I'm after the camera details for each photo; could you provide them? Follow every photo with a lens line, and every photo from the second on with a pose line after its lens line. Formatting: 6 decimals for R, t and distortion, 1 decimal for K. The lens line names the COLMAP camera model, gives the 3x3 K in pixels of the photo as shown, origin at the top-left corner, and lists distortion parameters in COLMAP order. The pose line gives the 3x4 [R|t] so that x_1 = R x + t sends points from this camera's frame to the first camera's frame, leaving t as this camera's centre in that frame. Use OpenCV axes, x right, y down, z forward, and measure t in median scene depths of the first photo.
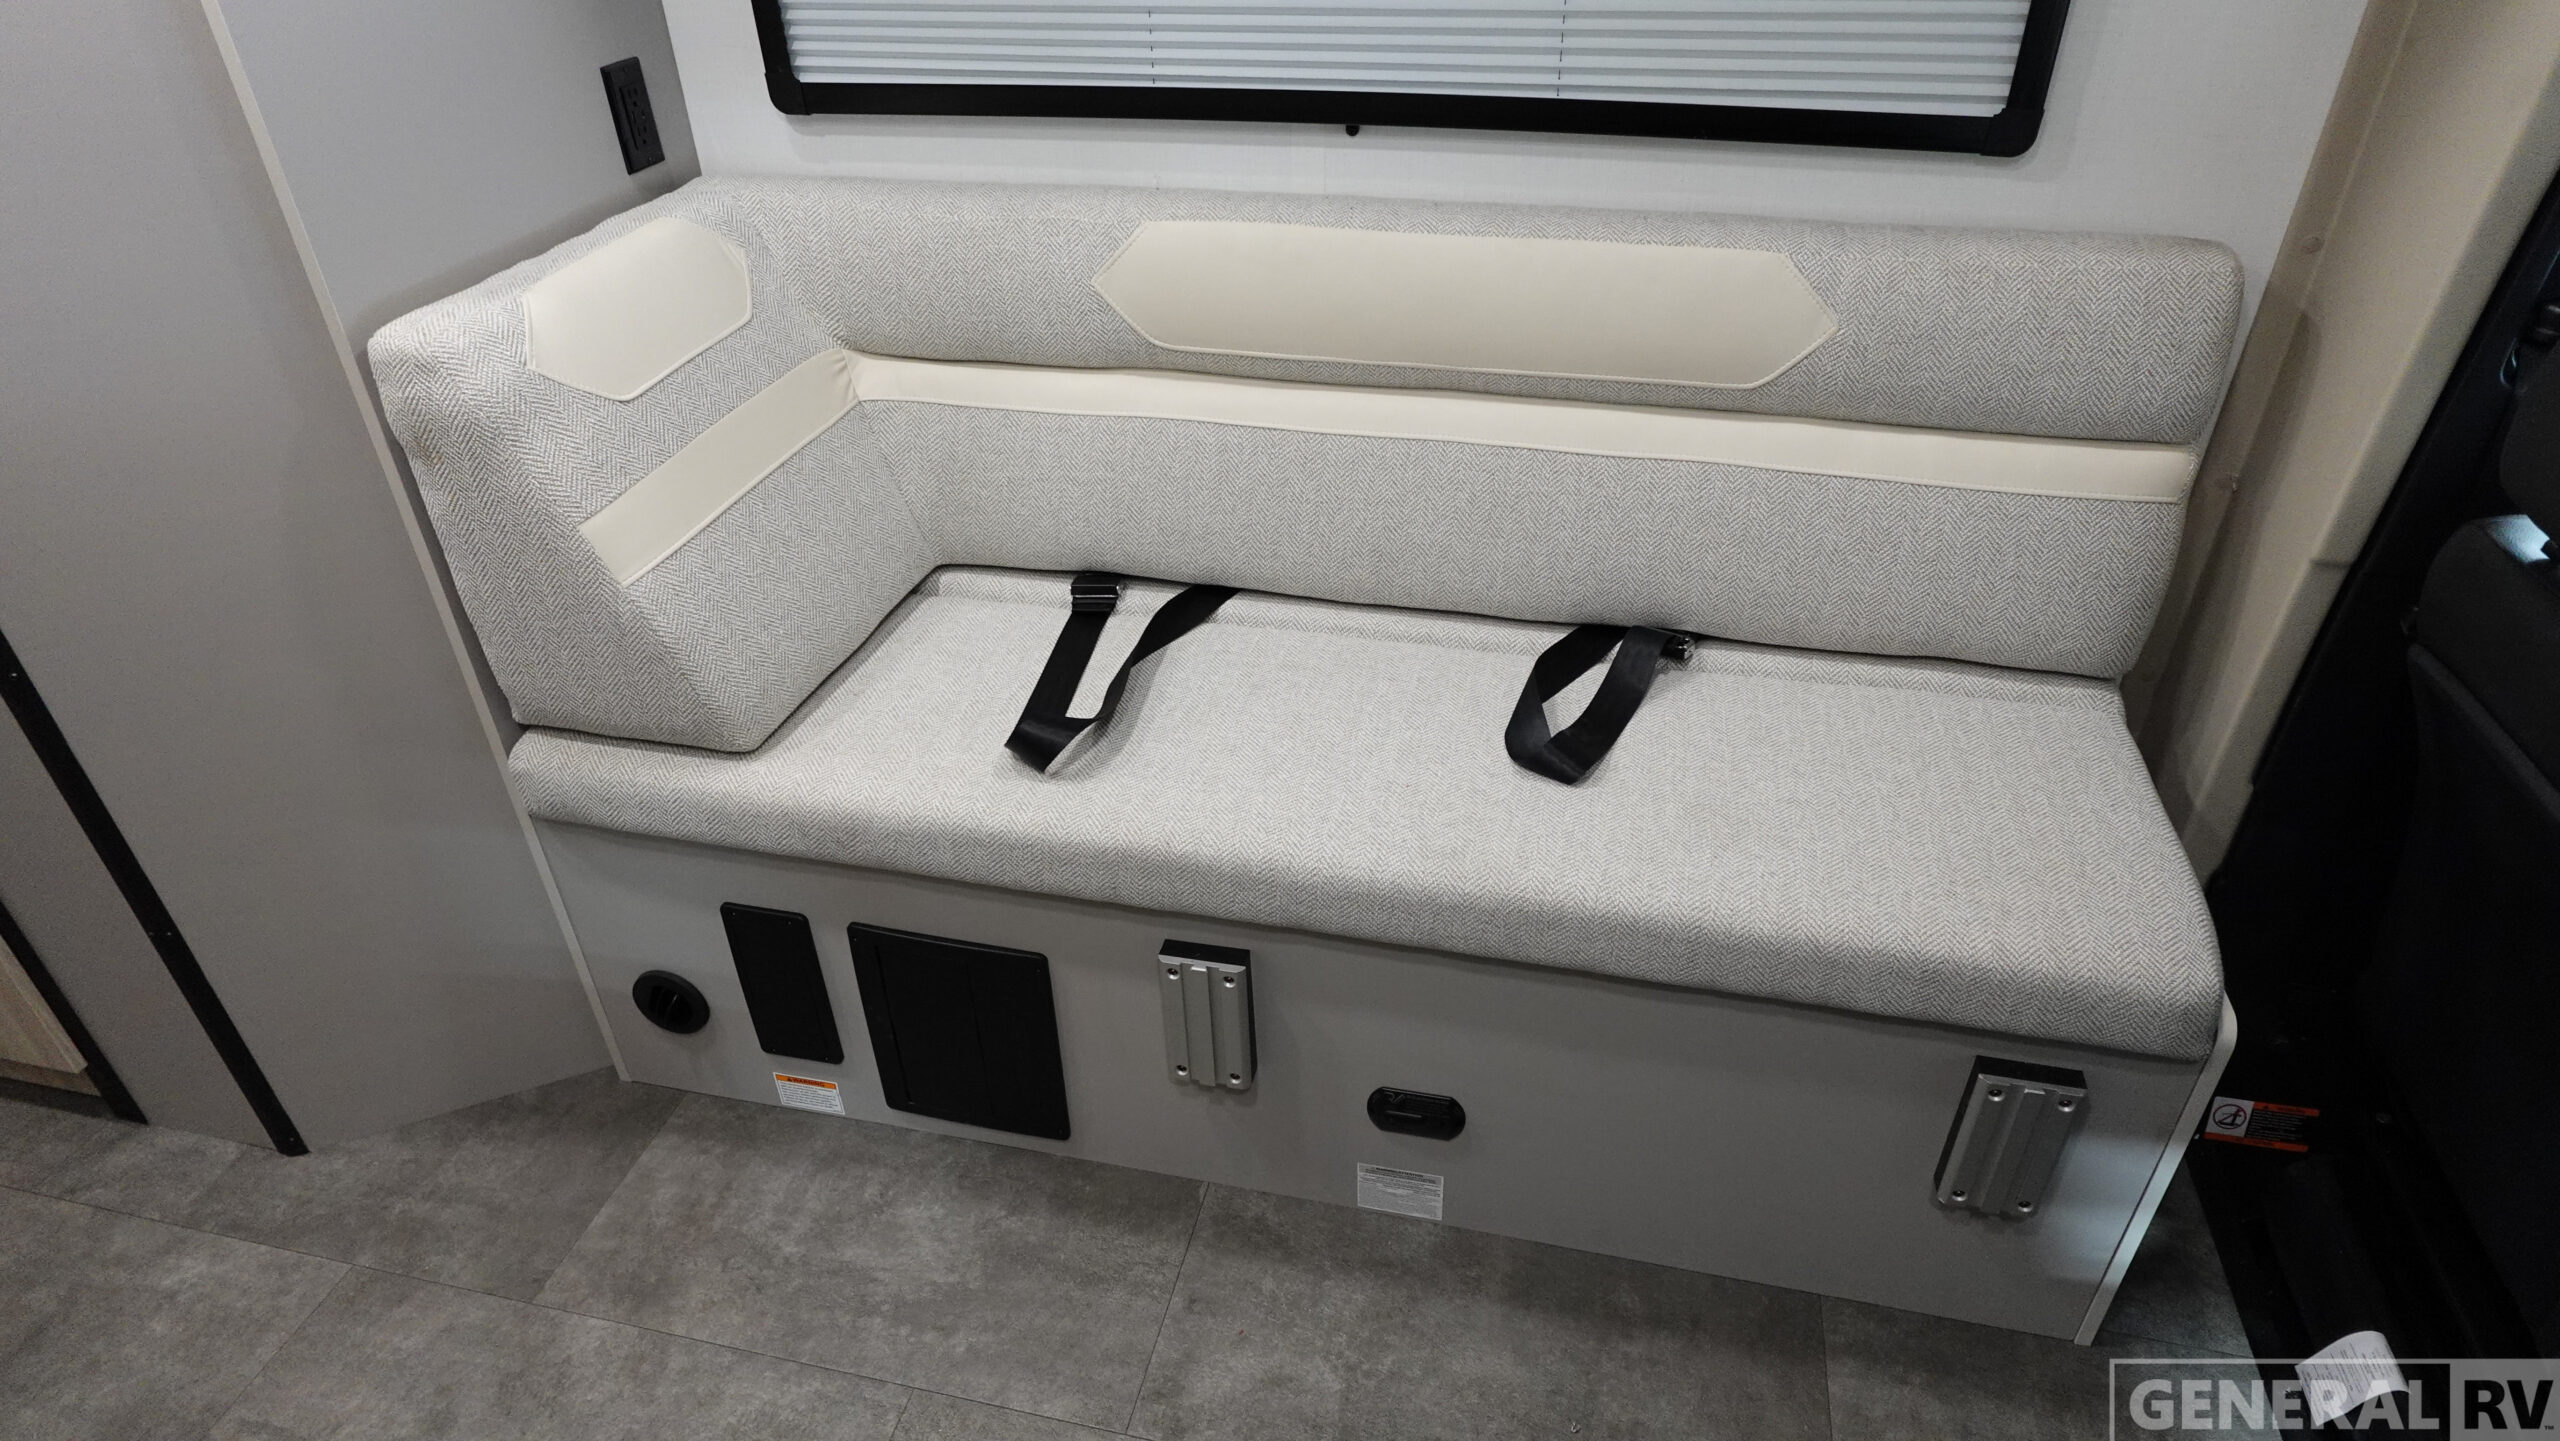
lens RADIAL K [[1458.2, 0, 1282.2], [0, 1458.2, 728.2], [0, 0, 1]] dist [-0.004241, 0.003344]
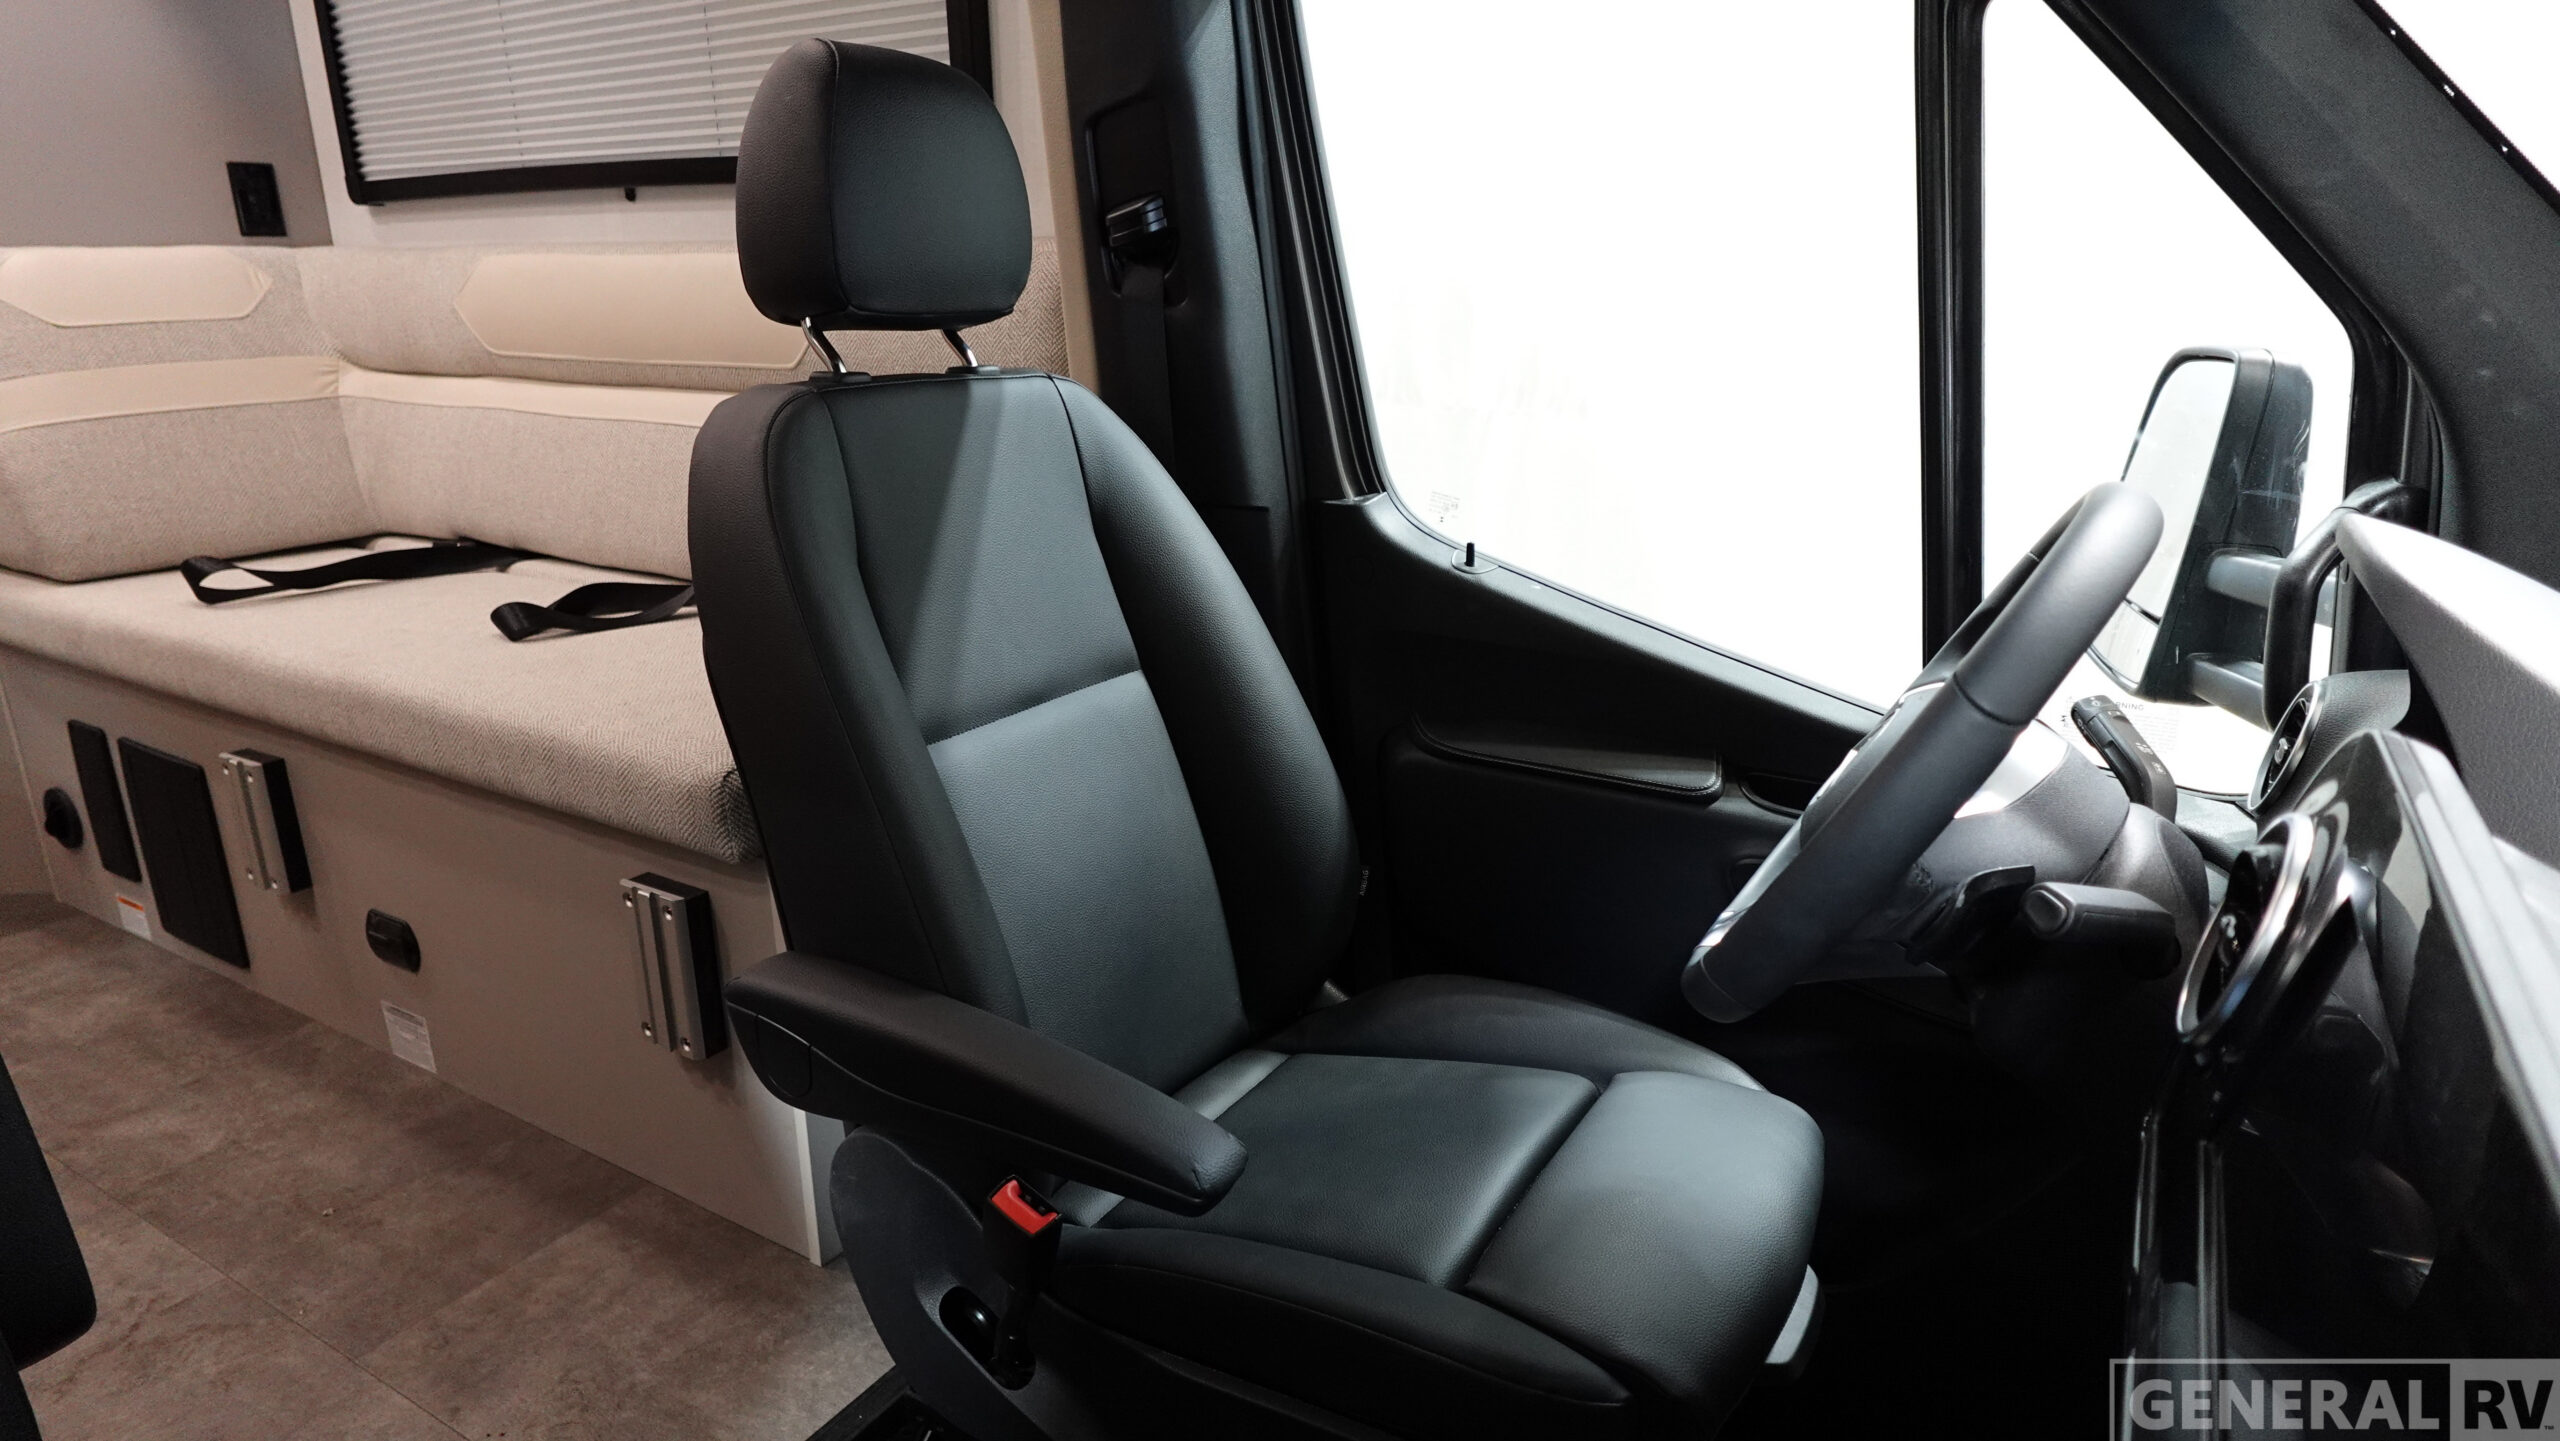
lens RADIAL K [[1458.2, 0, 1282.2], [0, 1458.2, 728.2], [0, 0, 1]] dist [-0.004241, 0.003344]
pose [[0.951229, 0.106282, -0.289598, 1.010368], [-0.182594, 0.950642, -0.250876, 0.255446], [0.248641, 0.291519, 0.923685, 0.083733]]
